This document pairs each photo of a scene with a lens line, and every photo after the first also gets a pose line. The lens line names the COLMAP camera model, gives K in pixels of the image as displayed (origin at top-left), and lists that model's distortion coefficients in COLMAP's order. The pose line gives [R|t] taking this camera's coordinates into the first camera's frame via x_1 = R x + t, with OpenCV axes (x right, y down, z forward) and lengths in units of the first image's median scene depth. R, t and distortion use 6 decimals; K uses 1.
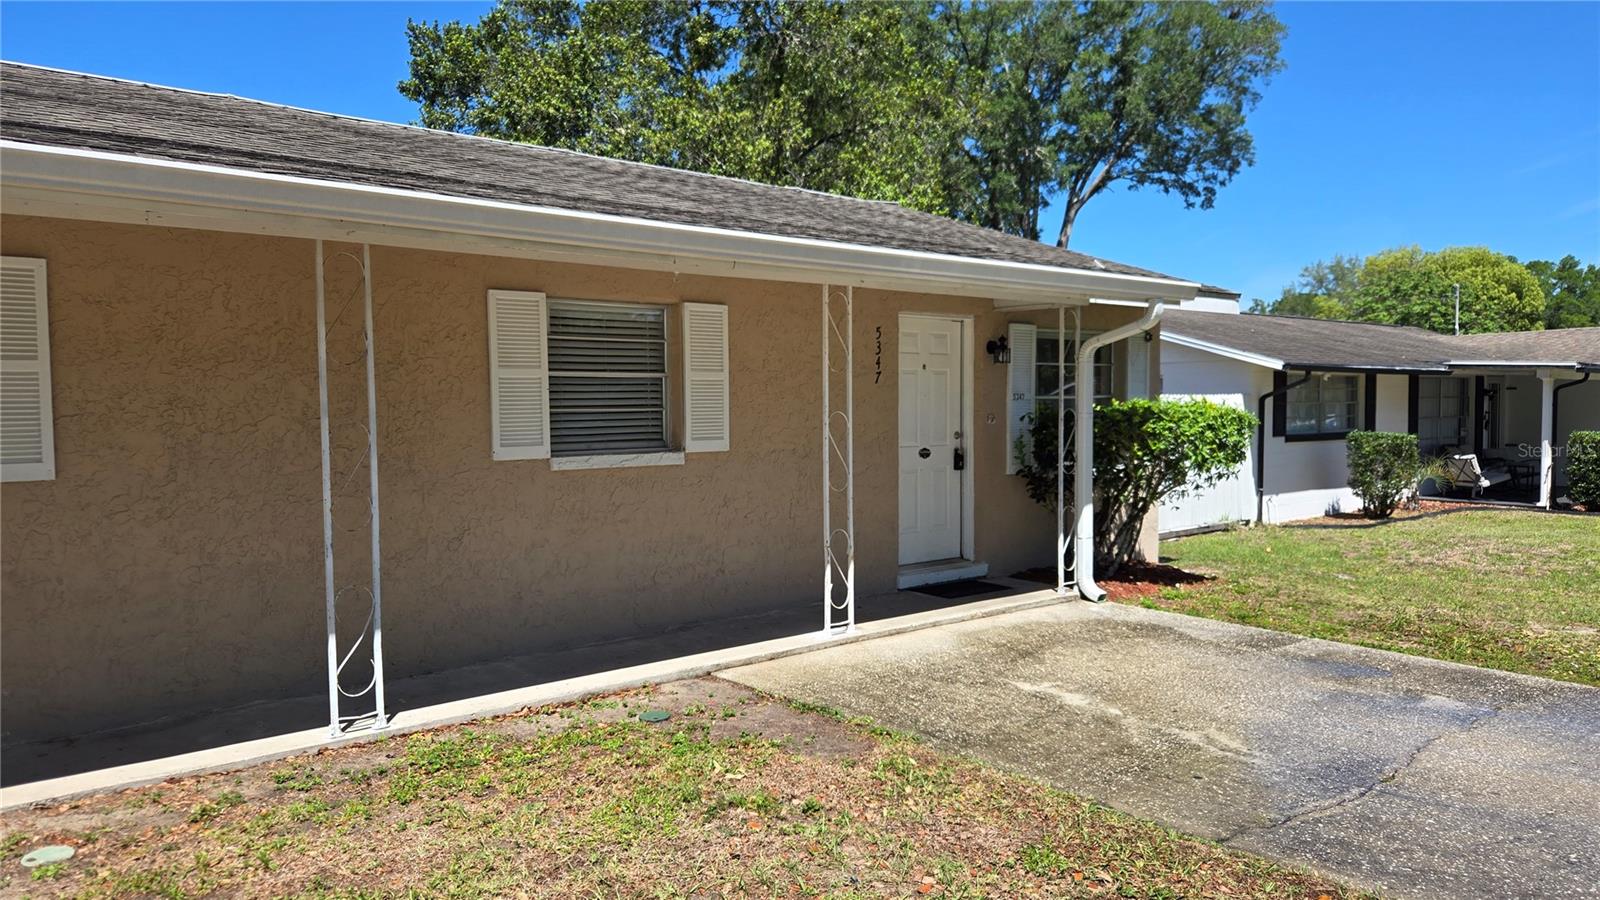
lens RADIAL K [[1072.3, 0, 792.9], [0, 1072.3, 459.4], [0, 0, 1]] dist [0.071779, -0.058087]
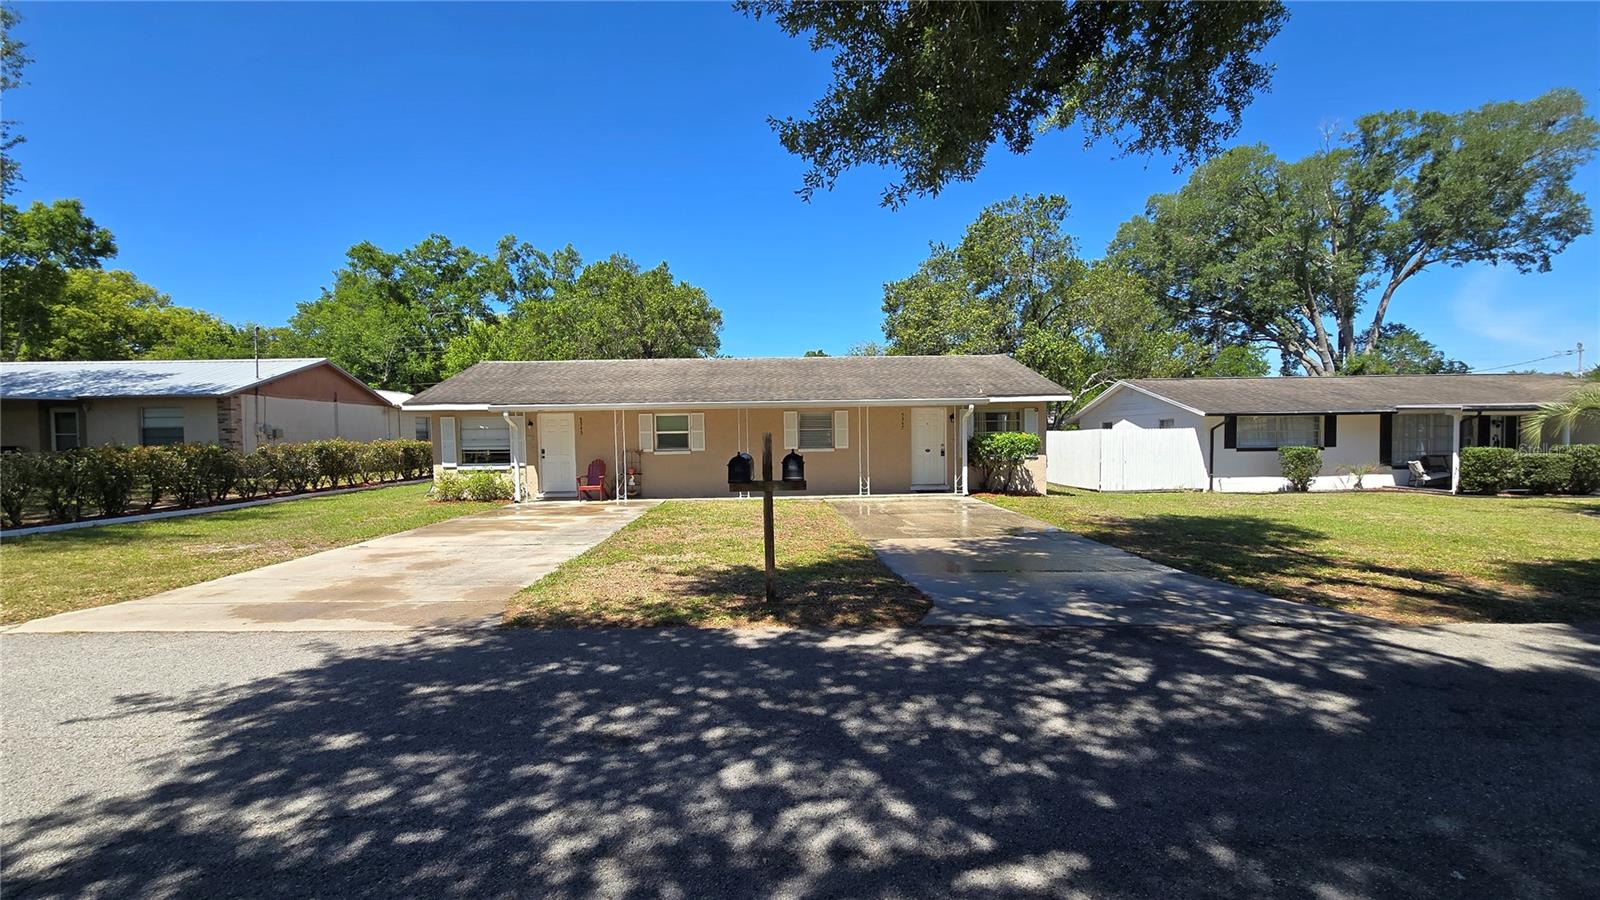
lens RADIAL K [[656.9, 0, 788.5], [0, 656.9, 462.2], [0, 0, 1]] dist [-0.001402, 0.000089]
pose [[0.793695, 0.018932, -0.608021, 1.159673], [-0.021212, 0.999769, 0.003441, 0.036714], [0.607946, 0.010166, 0.793914, -0.964605]]
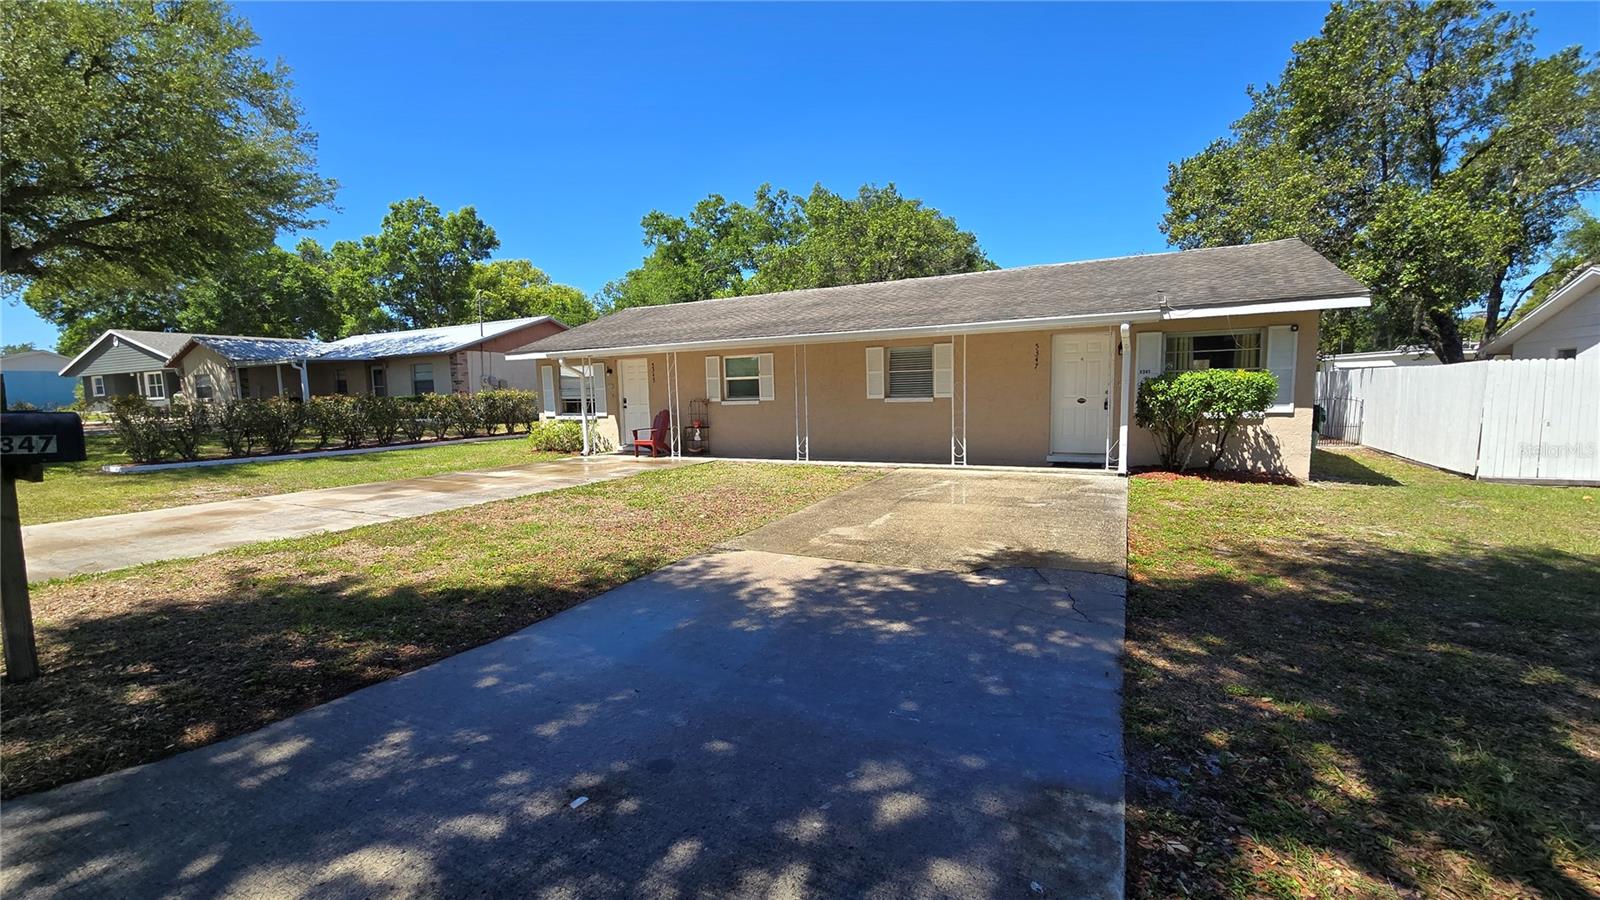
lens RADIAL K [[656.9, 0, 785.5], [0, 656.9, 462.3], [0, 0, 1]] dist [-0.001402, 0.000089]
pose [[0.389912, 0.097049, -0.915724, 1.257189], [-0.026136, 0.995197, 0.094343, 0.009392], [0.920481, -0.012852, 0.390575, -0.034162]]
